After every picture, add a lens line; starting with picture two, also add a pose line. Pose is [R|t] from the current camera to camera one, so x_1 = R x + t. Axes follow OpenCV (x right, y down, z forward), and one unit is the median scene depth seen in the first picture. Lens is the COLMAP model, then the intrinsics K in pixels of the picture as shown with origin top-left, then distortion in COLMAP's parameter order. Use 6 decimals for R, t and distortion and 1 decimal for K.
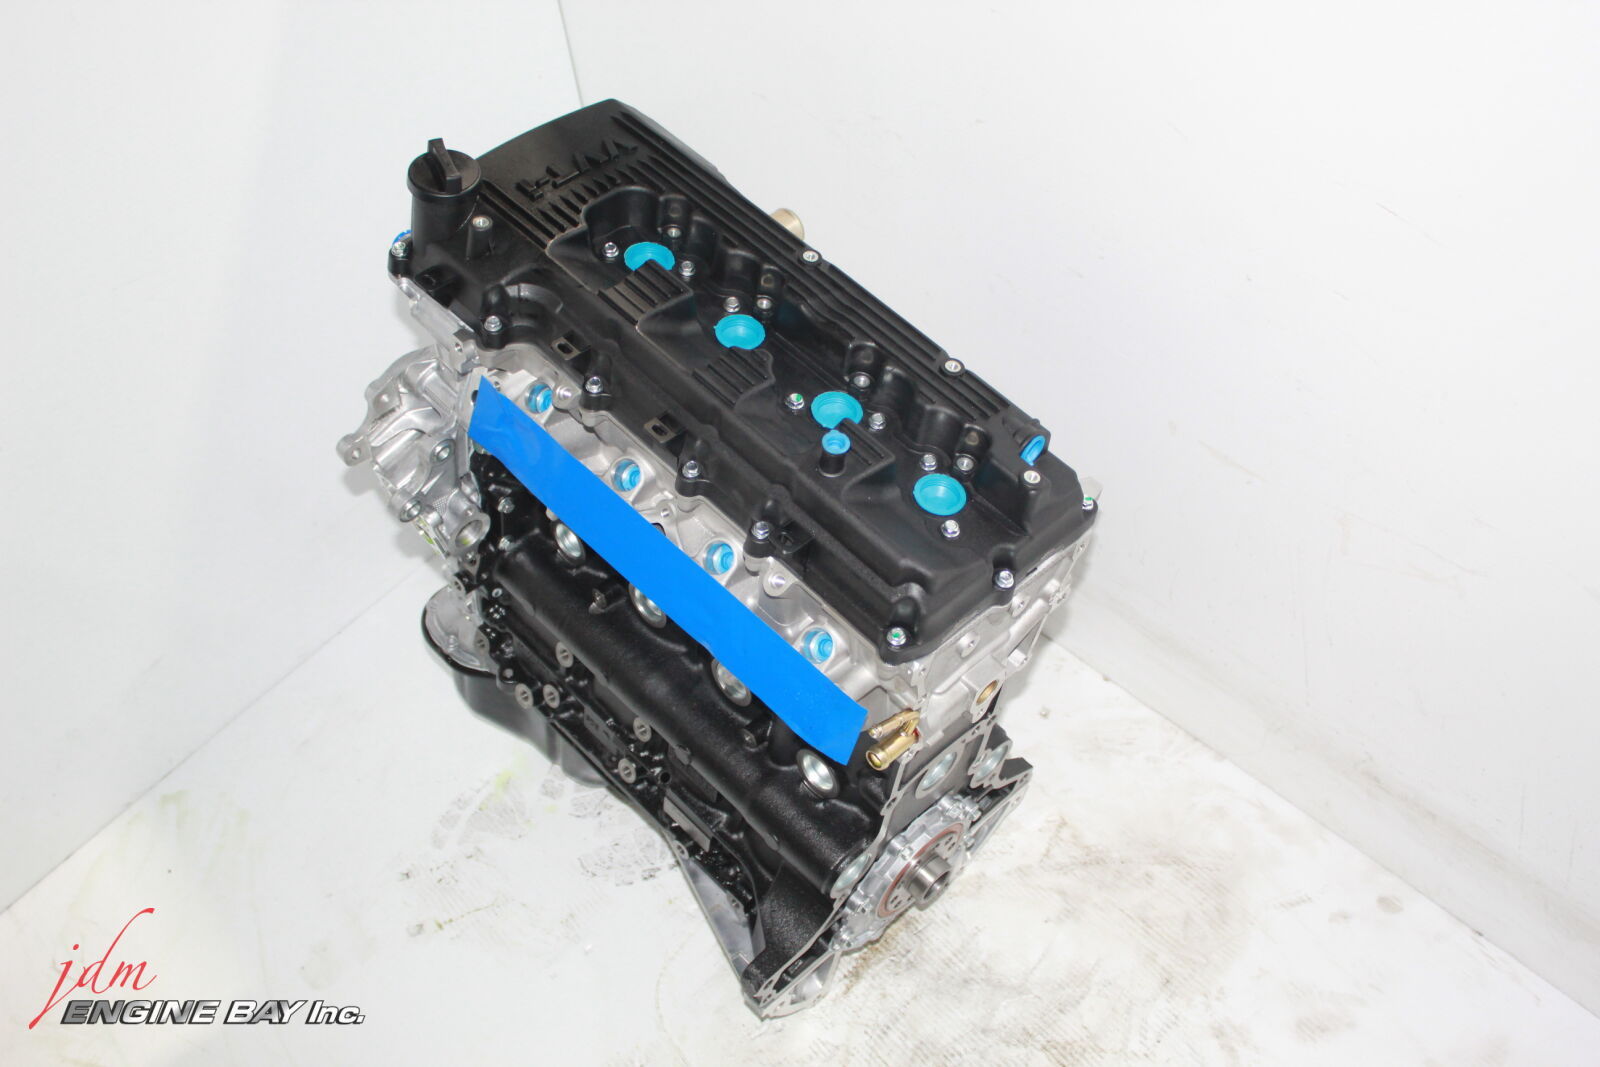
lens RADIAL K [[1831.6, 0, 797.9], [0, 1831.6, 534.2], [0, 0, 1]] dist [-0.054672, 0.000000]
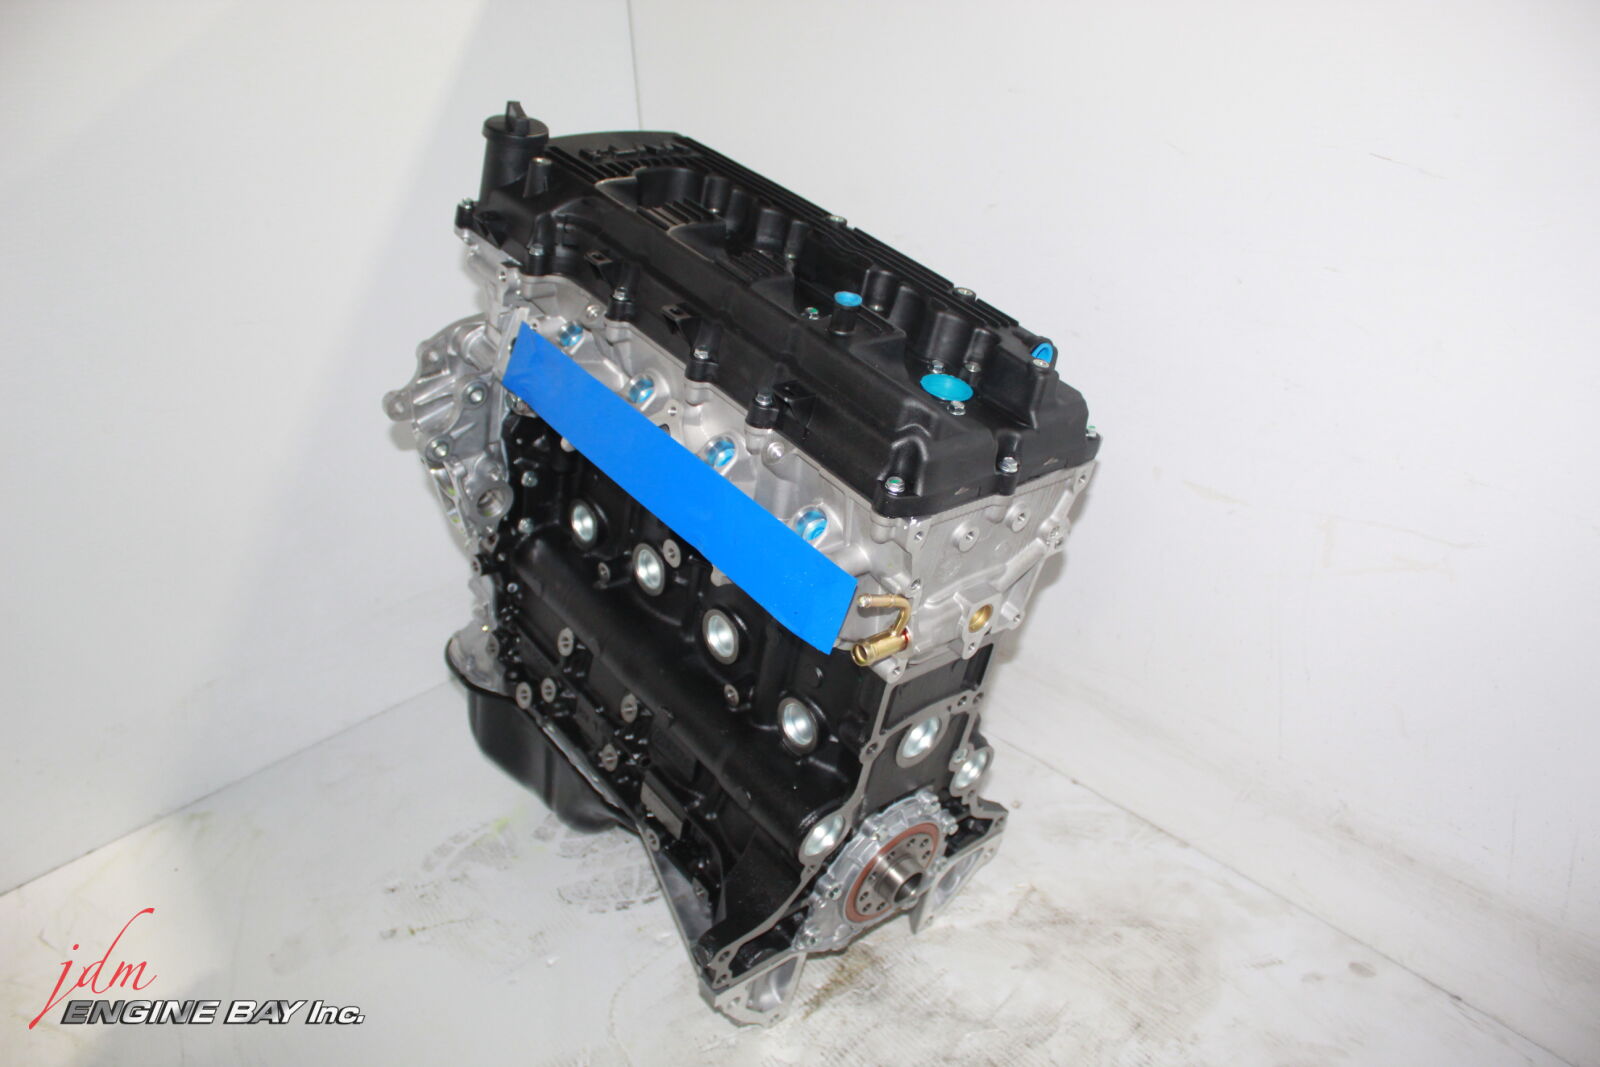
lens RADIAL K [[1314.4, 0, 798.6], [0, 1314.4, 530.1], [0, 0, 1]] dist [-0.117374, 0.061484]
pose [[0.995539, 0.090194, -0.027686, 0.019147], [-0.094338, 0.947344, -0.306005, 0.223333], [-0.001371, 0.307252, 0.951627, 0.275221]]
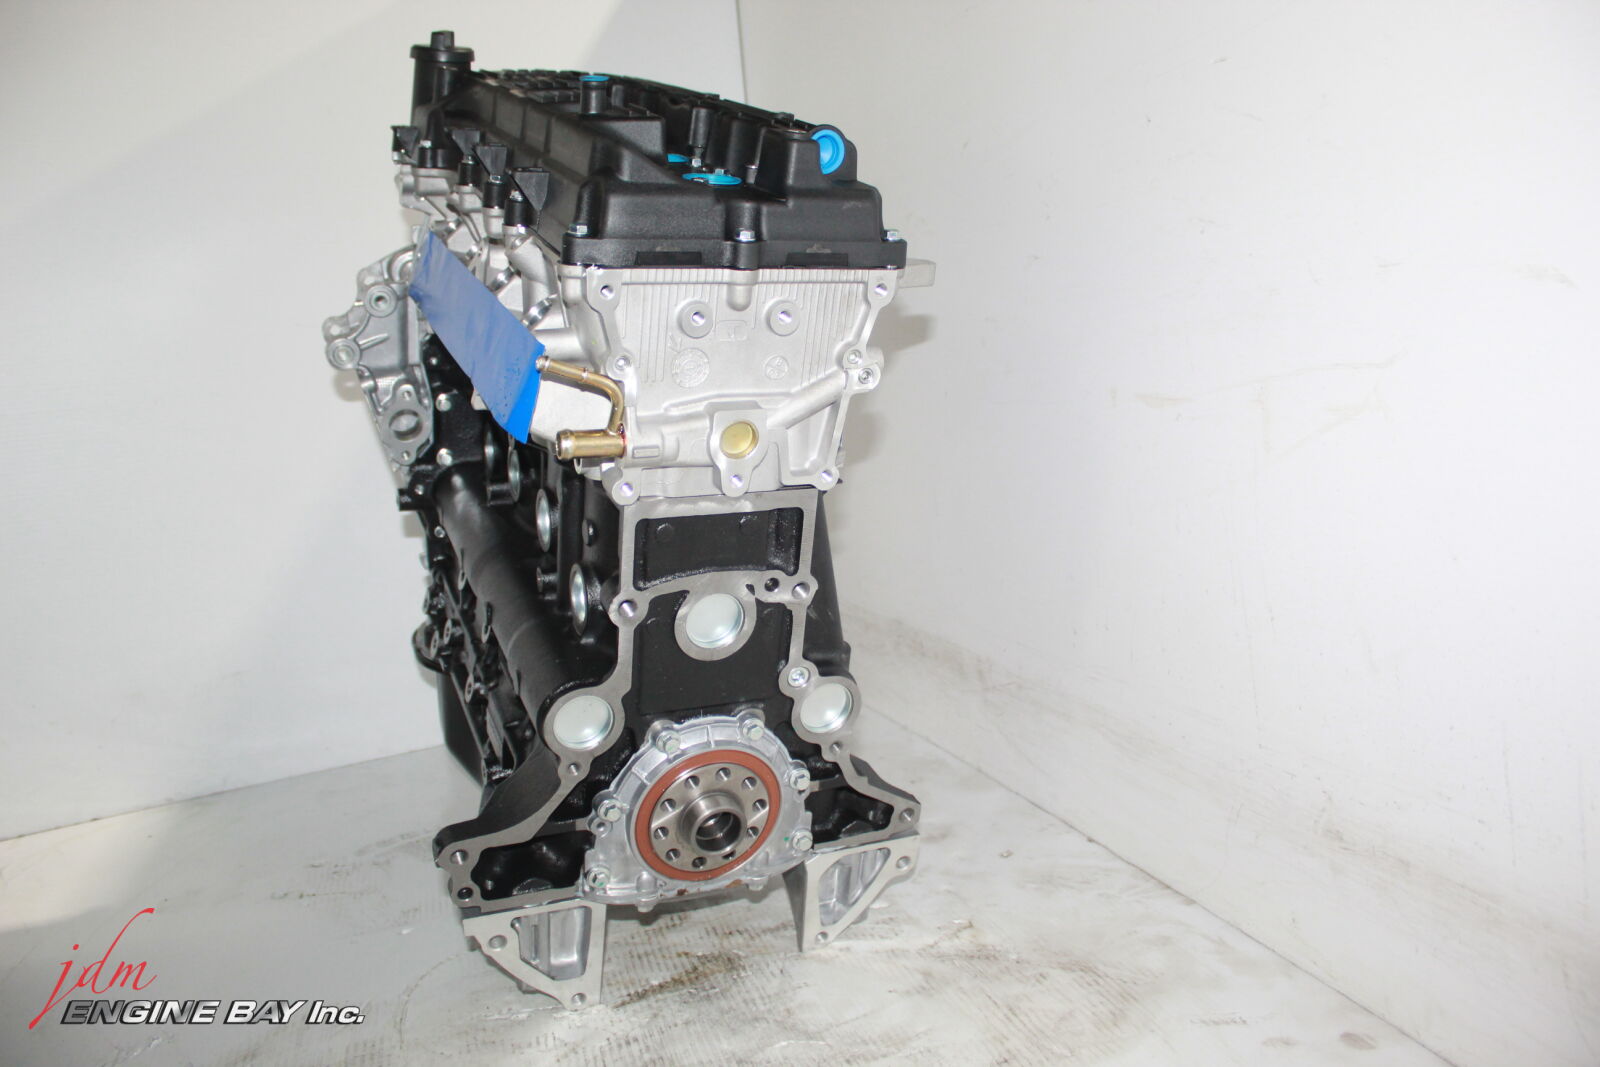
lens RADIAL K [[1314.4, 0, 795.3], [0, 1314.4, 521.3], [0, 0, 1]] dist [-0.117374, 0.061484]
pose [[0.932823, 0.096551, -0.347160, 0.281506], [-0.259921, 0.847560, -0.462690, 0.321715], [0.249566, 0.521842, 0.815719, 0.464298]]
